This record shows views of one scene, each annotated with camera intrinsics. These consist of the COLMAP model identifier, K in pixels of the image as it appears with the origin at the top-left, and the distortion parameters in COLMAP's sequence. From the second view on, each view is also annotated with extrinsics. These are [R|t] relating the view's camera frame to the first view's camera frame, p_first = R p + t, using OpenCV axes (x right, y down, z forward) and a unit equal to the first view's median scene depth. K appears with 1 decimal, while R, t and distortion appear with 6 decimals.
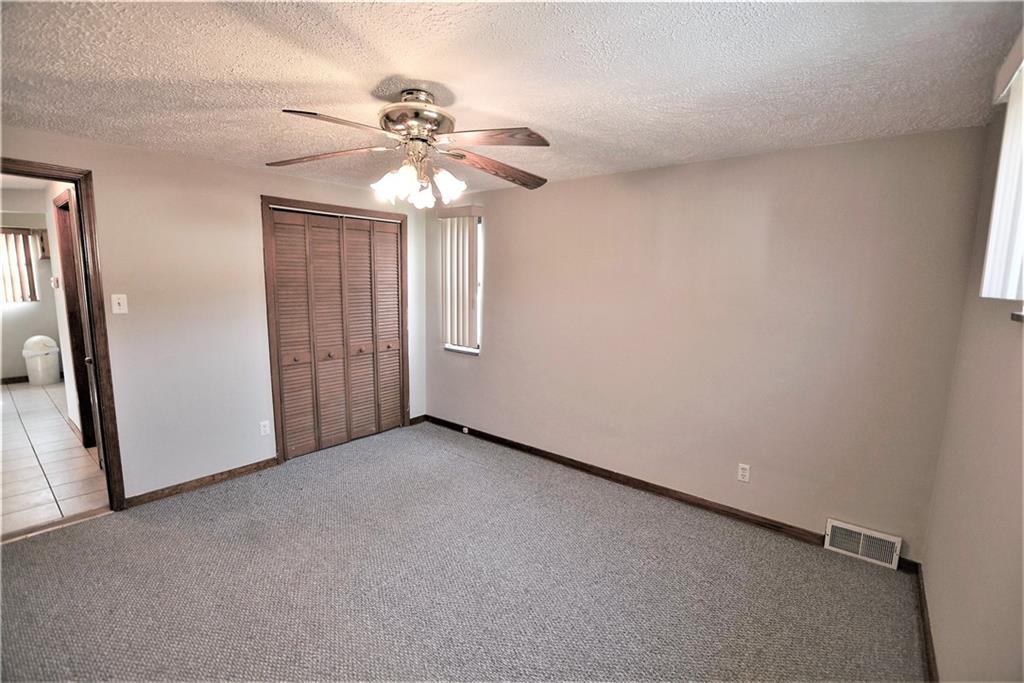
lens RADIAL K [[455.9, 0, 512.0], [0, 455.9, 341.5], [0, 0, 1]] dist [-0.000332, -0.000005]
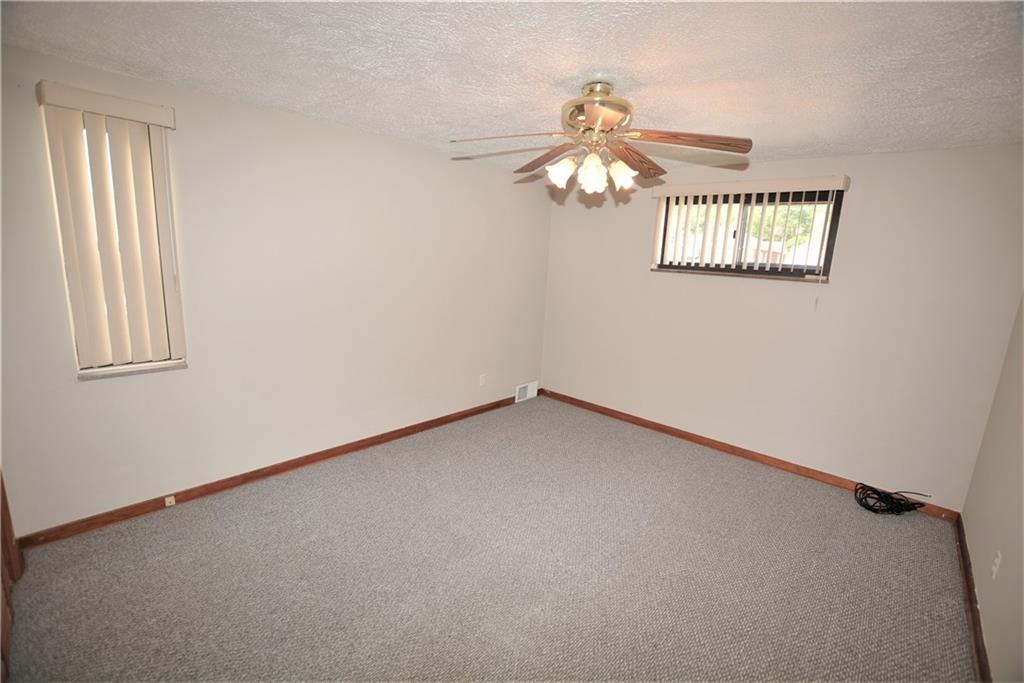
lens RADIAL K [[455.9, 0, 512.0], [0, 455.9, 341.5], [0, 0, 1]] dist [-0.000332, -0.000005]
pose [[0.063698, -0.199640, 0.977797, -0.726002], [0.092542, 0.976746, 0.193397, -0.088554], [-0.993669, 0.078168, 0.080692, 0.620417]]
